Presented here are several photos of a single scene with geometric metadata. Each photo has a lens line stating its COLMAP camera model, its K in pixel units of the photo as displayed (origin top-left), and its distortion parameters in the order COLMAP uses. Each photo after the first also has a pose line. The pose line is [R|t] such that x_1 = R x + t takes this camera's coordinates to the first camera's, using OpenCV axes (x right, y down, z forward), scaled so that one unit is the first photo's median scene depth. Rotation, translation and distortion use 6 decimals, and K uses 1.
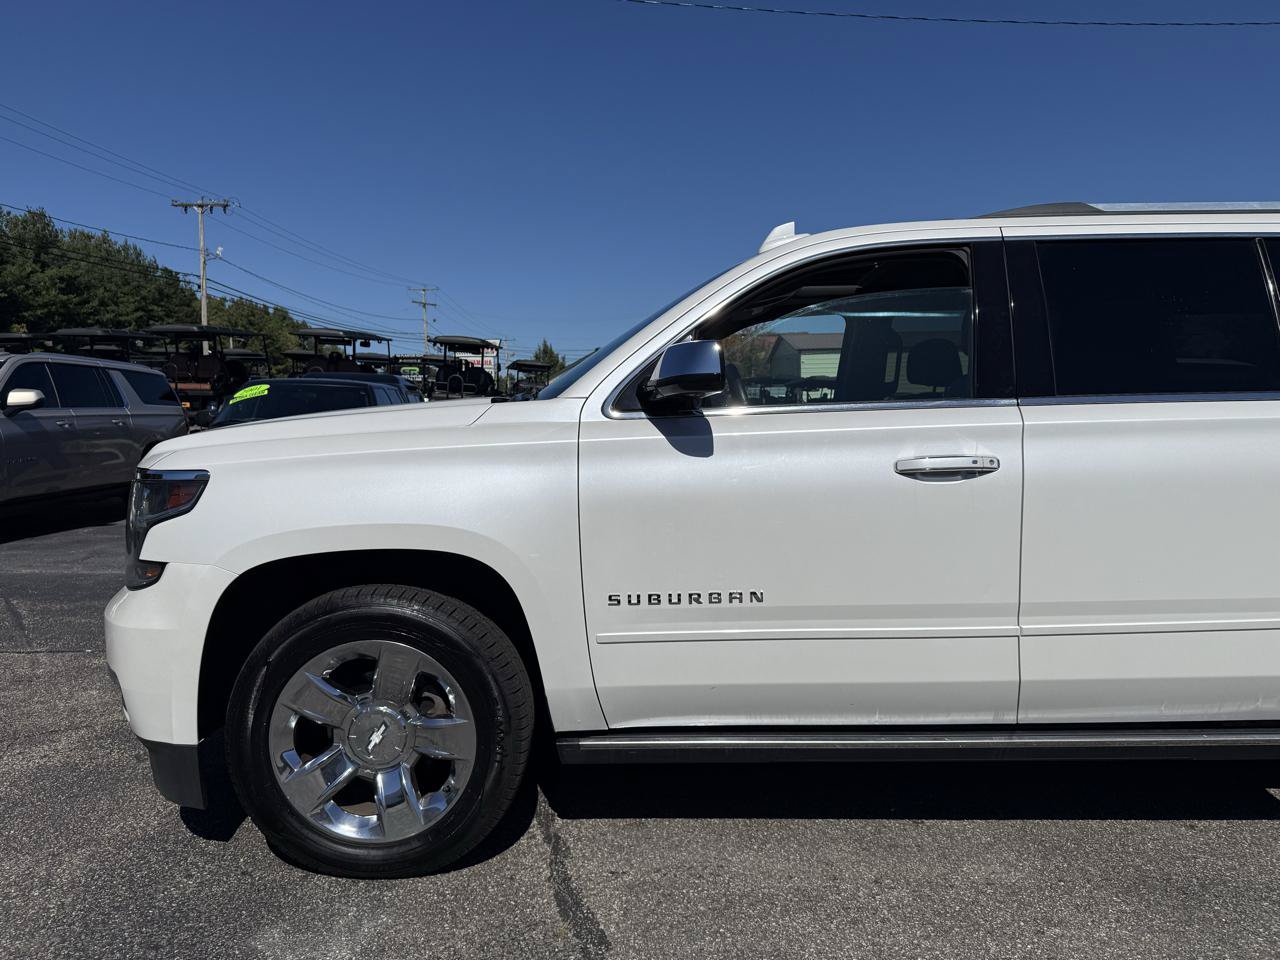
lens RADIAL K [[898.4, 0, 635.0], [0, 898.4, 482.6], [0, 0, 1]] dist [0.050987, -0.062883]
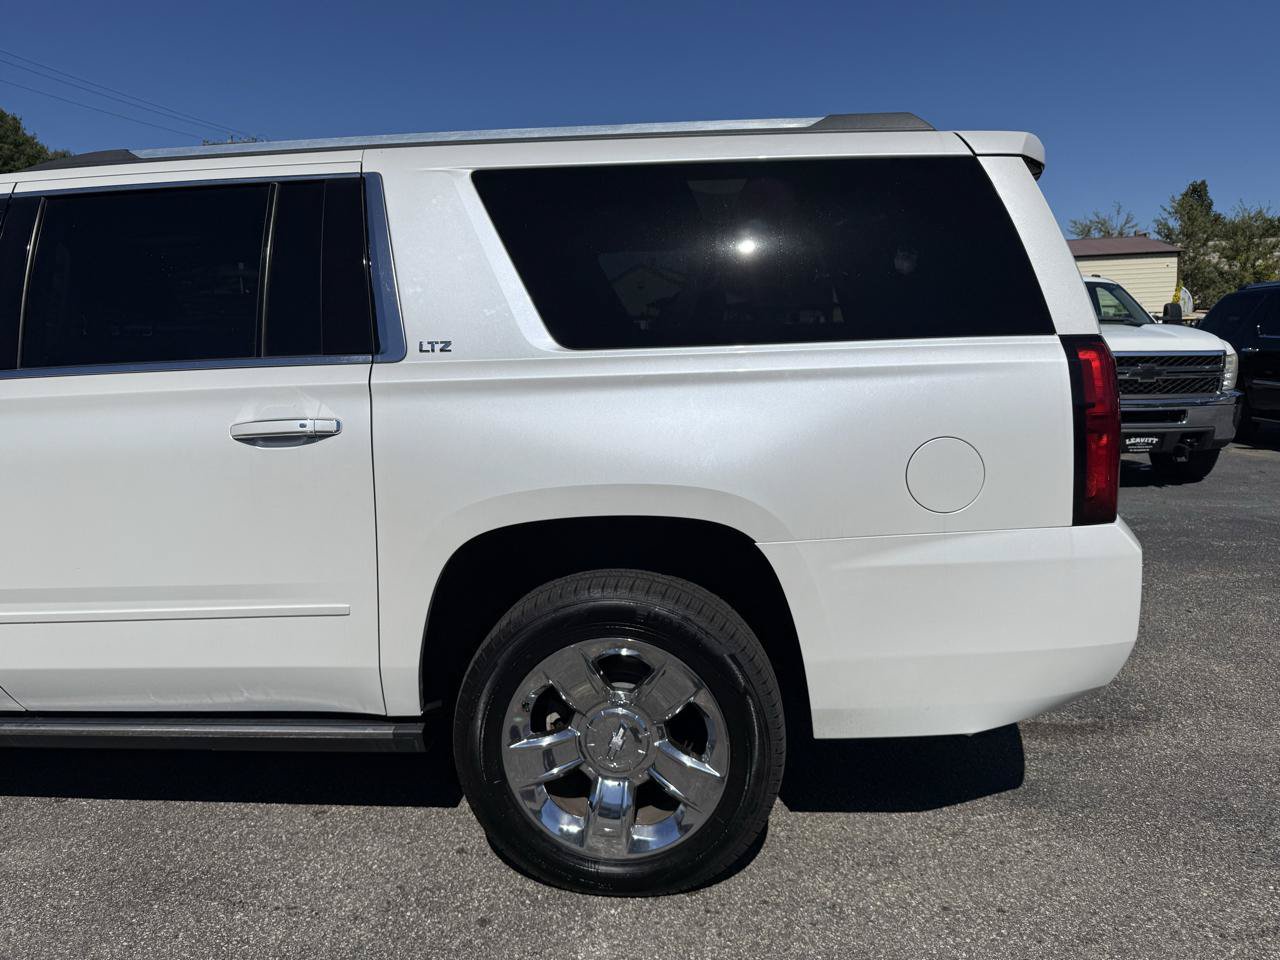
lens RADIAL K [[898.4, 0, 635.0], [0, 898.4, 482.6], [0, 0, 1]] dist [0.050987, -0.062883]
pose [[0.995304, -0.010441, -0.096239, 1.140879], [0.018112, 0.996696, 0.079180, -0.039571], [0.095094, -0.080551, 0.992204, 0.123217]]
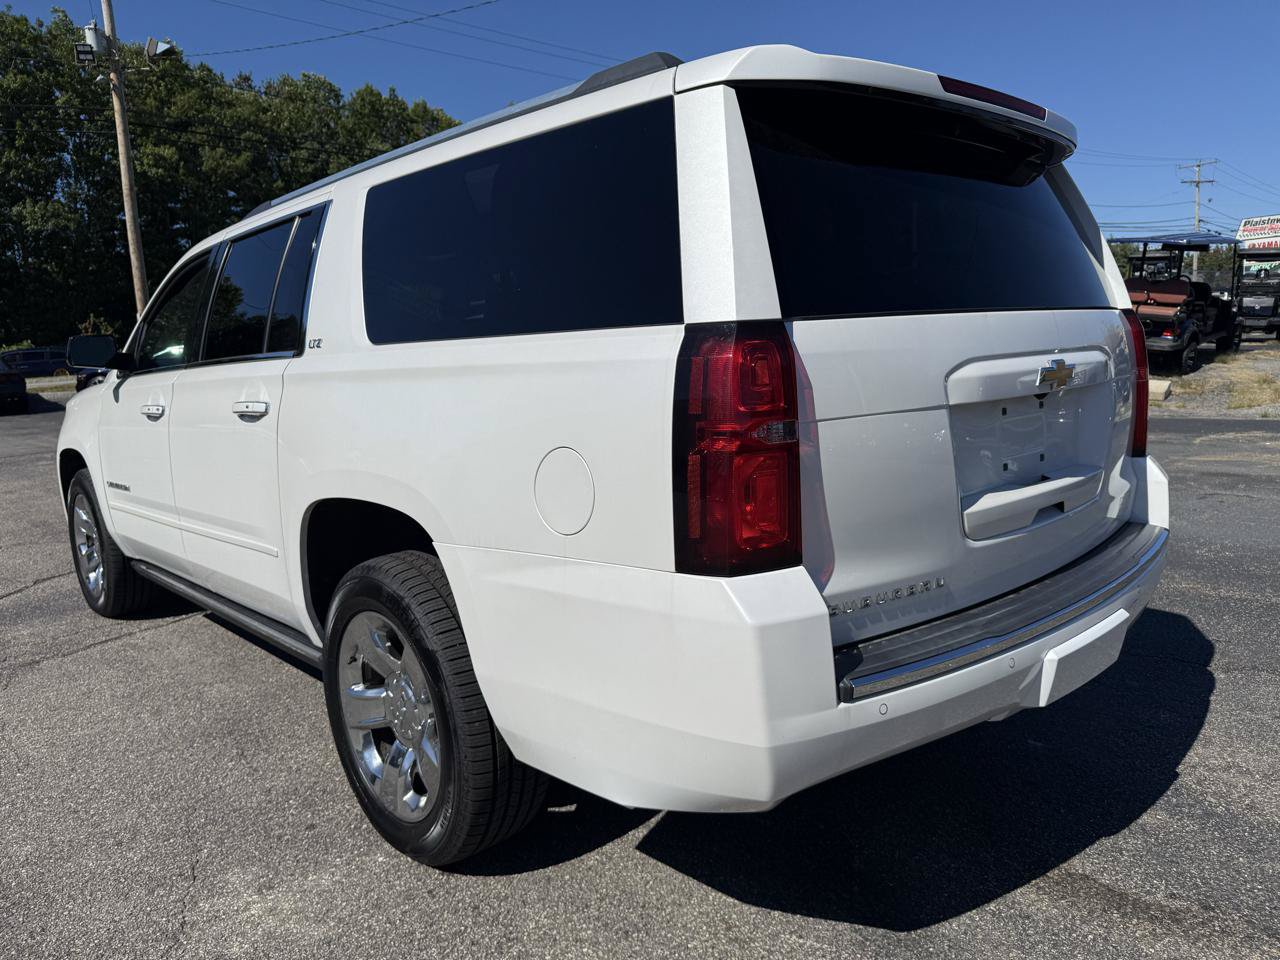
lens RADIAL K [[898.4, 0, 635.0], [0, 898.4, 482.6], [0, 0, 1]] dist [0.050987, -0.062883]
pose [[0.674795, 0.076889, -0.733989, 1.875342], [-0.003303, 0.994863, 0.101180, -0.052506], [0.737998, -0.065851, 0.671582, 0.529416]]
